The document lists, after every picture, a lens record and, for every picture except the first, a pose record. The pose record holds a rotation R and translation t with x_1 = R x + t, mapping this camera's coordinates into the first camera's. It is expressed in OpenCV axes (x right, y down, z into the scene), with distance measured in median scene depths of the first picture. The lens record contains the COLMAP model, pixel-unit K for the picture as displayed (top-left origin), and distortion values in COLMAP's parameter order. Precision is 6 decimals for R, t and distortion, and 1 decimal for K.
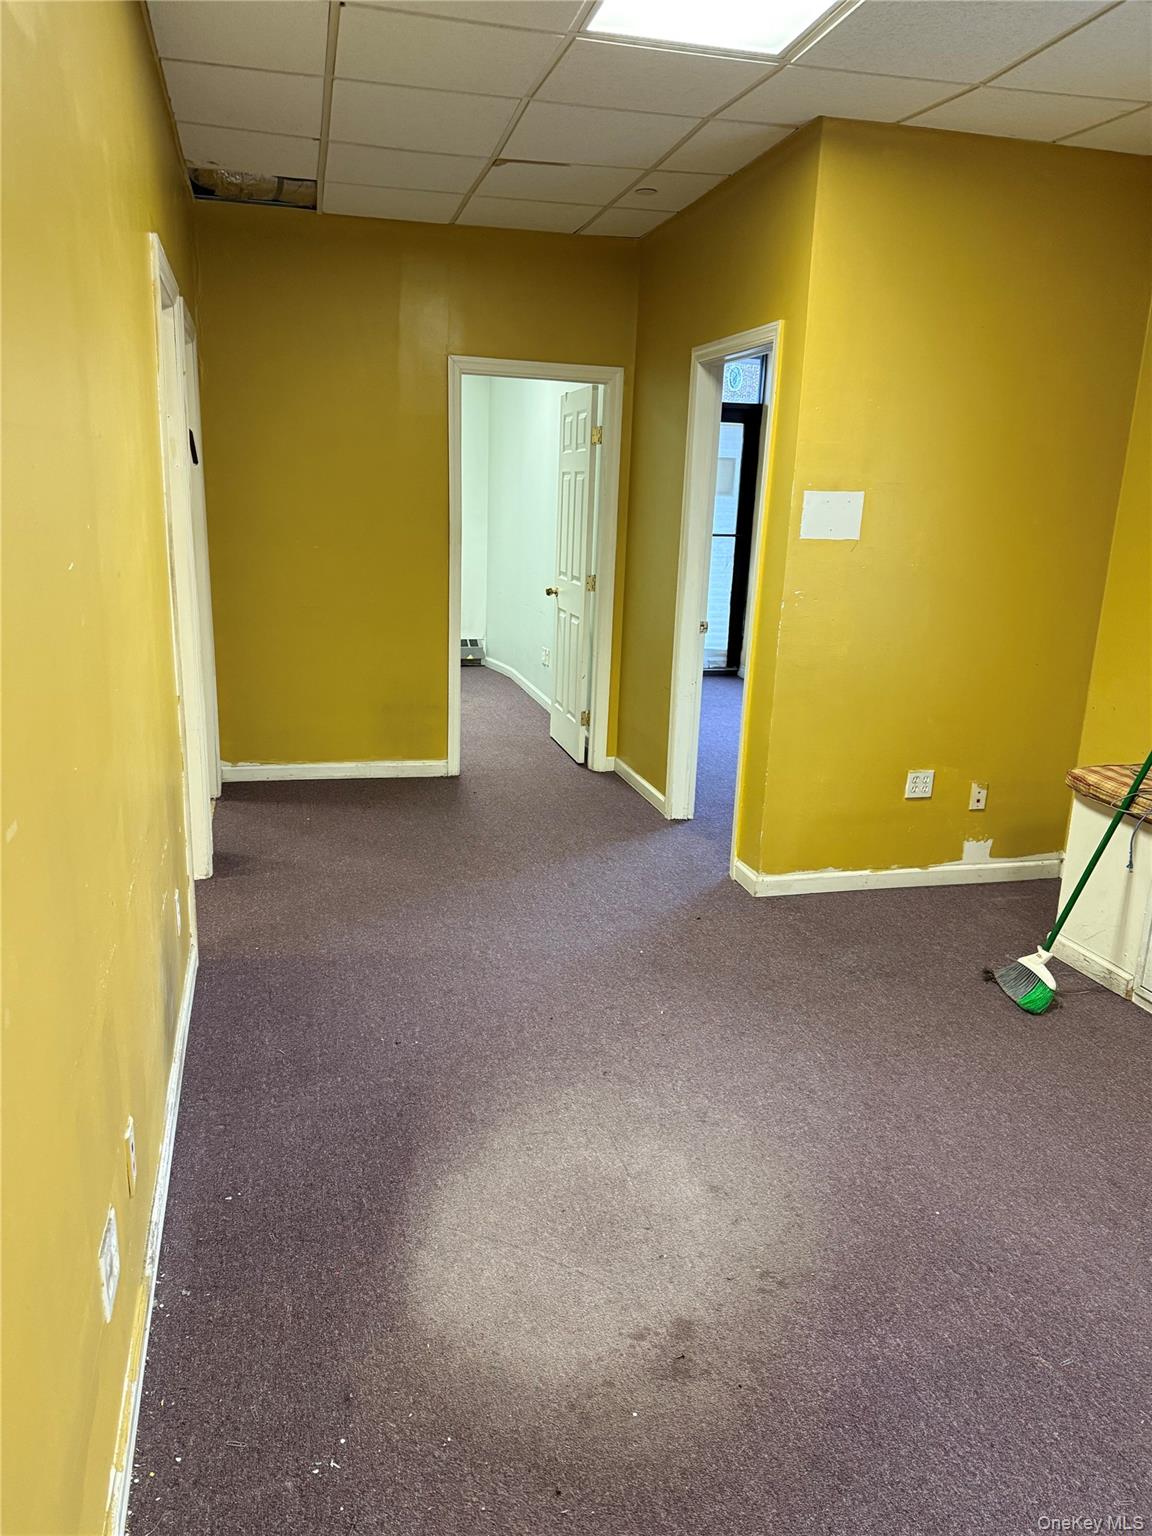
lens RADIAL K [[1120.0, 0, 569.3], [0, 1120.0, 744.5], [0, 0, 1]] dist [0.023214, -0.050646]
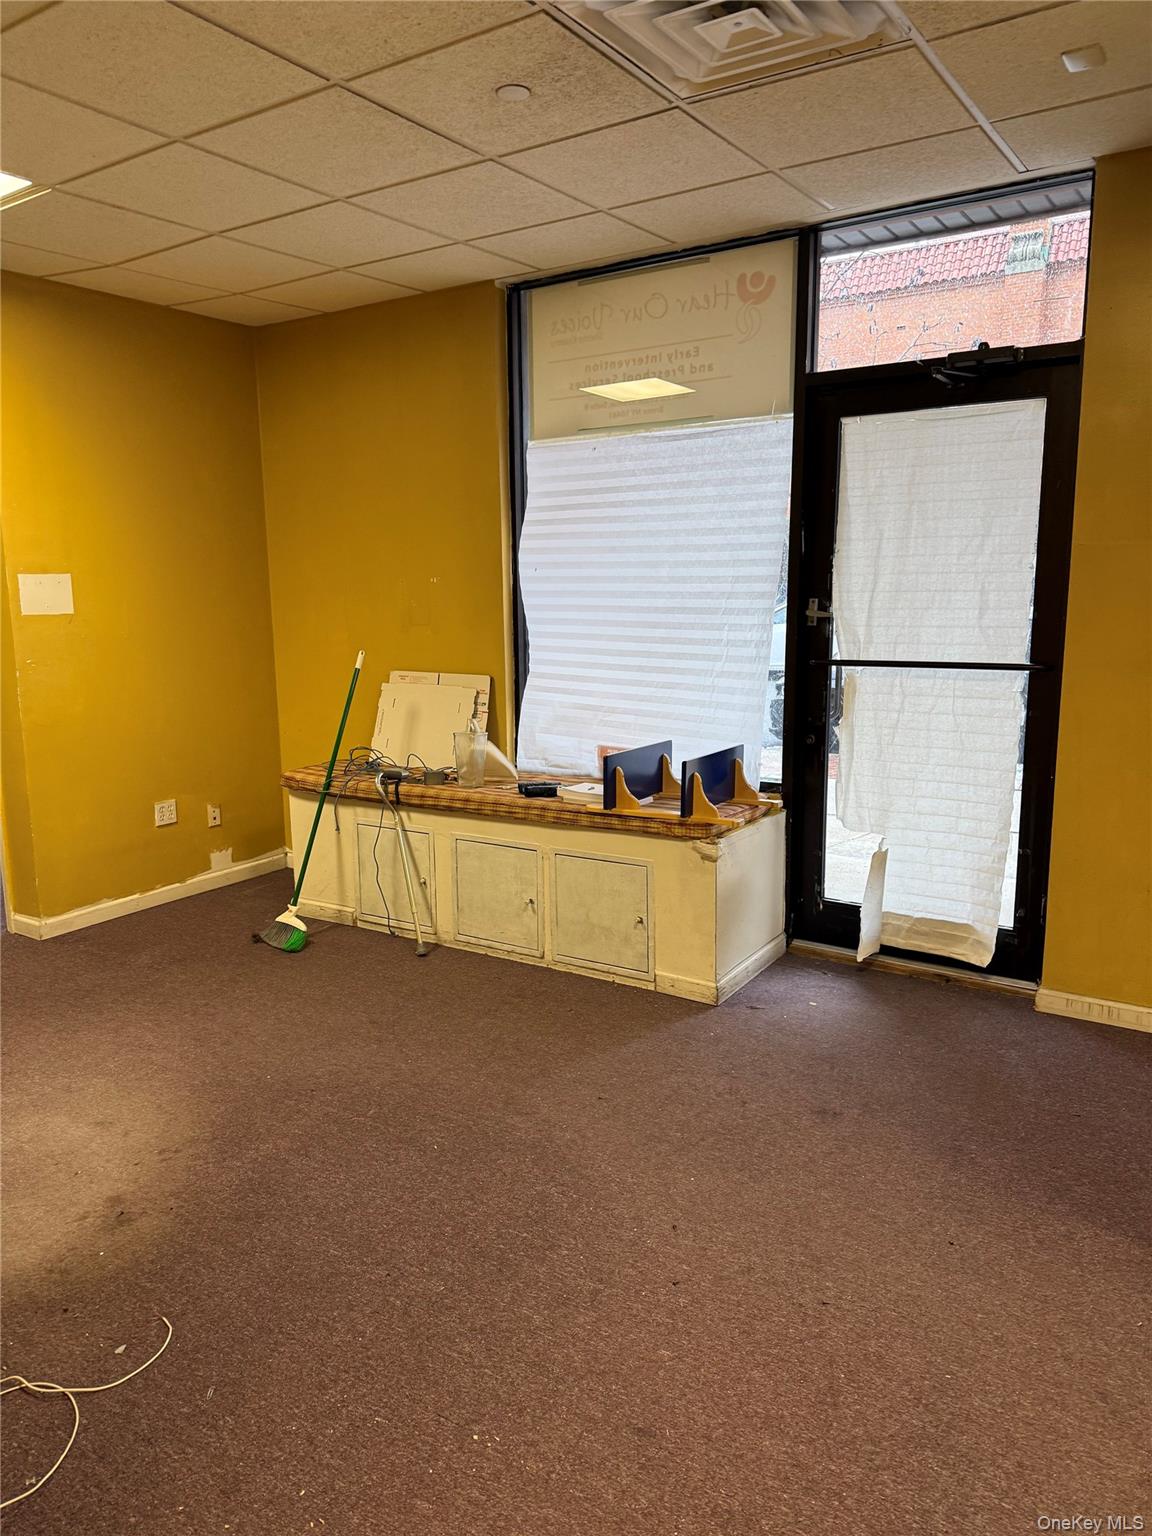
lens RADIAL K [[1116.2, 0, 576.0], [0, 1116.2, 768.0], [0, 0, 1]] dist [-0.008468, -0.000850]
pose [[0.746383, -0.162052, 0.645485, -0.126995], [0.191022, 0.981255, 0.025467, 0.044393], [-0.637513, 0.104294, 0.763348, -0.198469]]
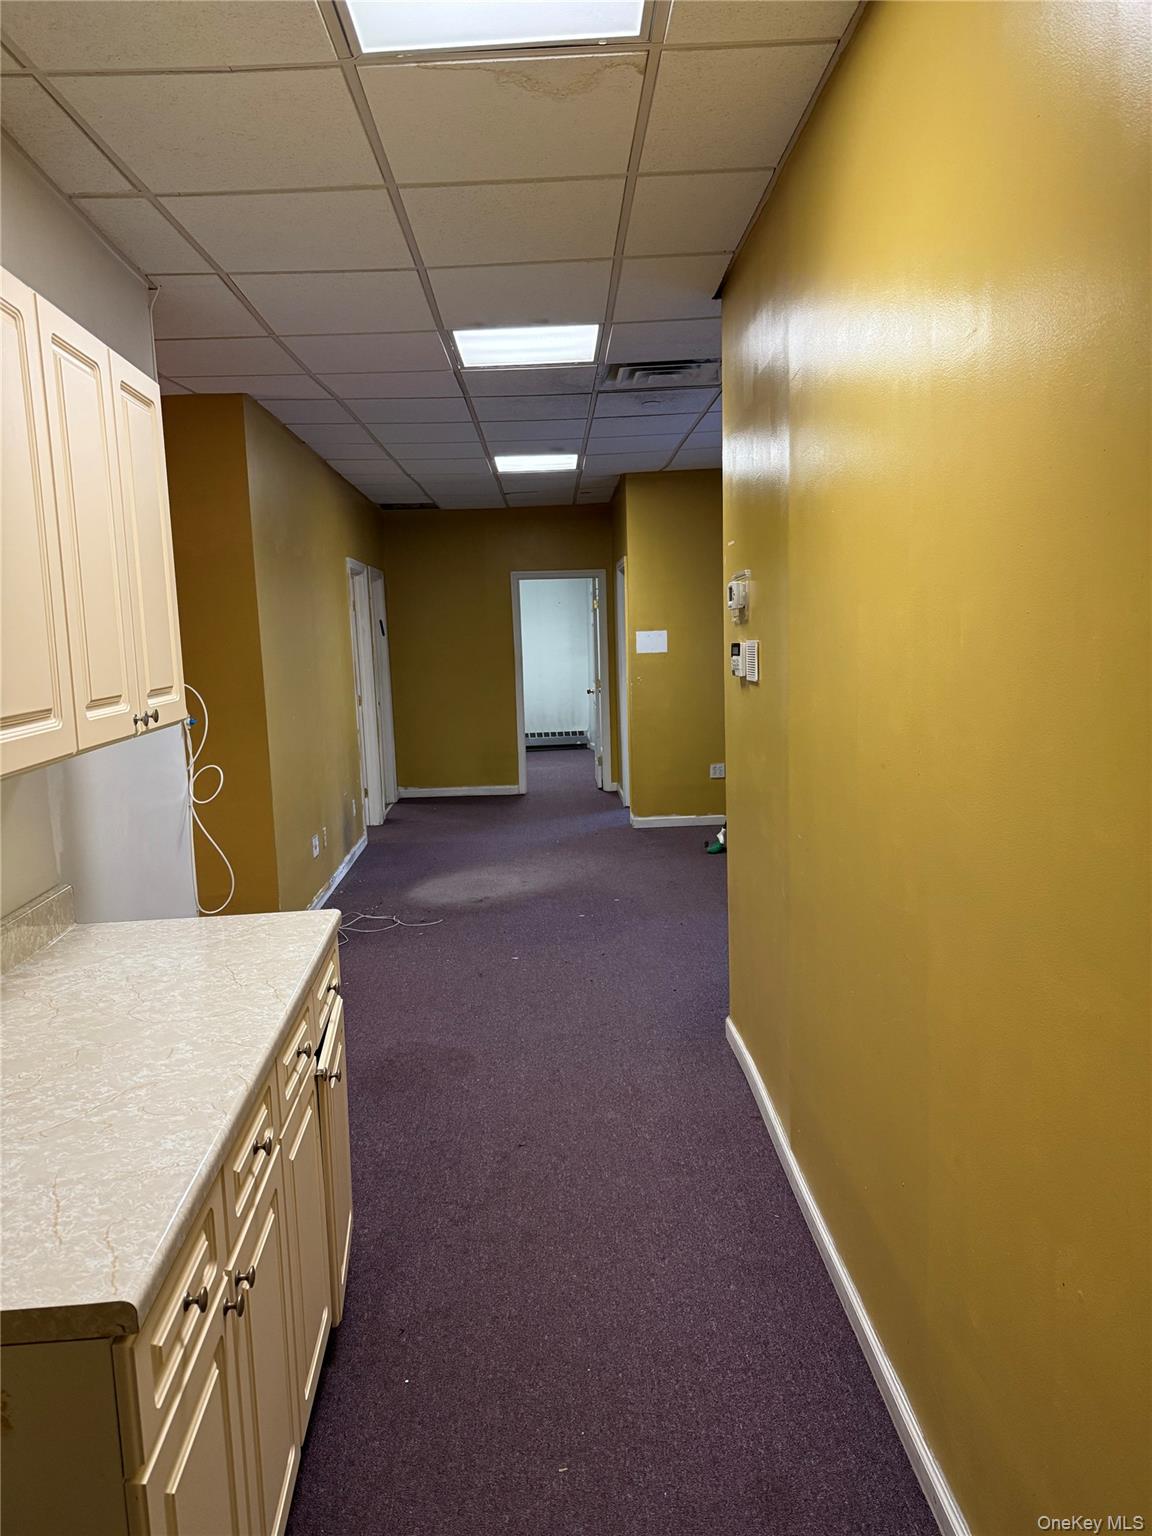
lens RADIAL K [[1116.2, 0, 576.0], [0, 1116.2, 768.0], [0, 0, 1]] dist [-0.008468, -0.000850]
pose [[0.970388, -0.053438, -0.235567, 0.570506], [0.030439, 0.994500, -0.100212, 0.235570], [0.239626, 0.090074, 0.966678, -1.033822]]
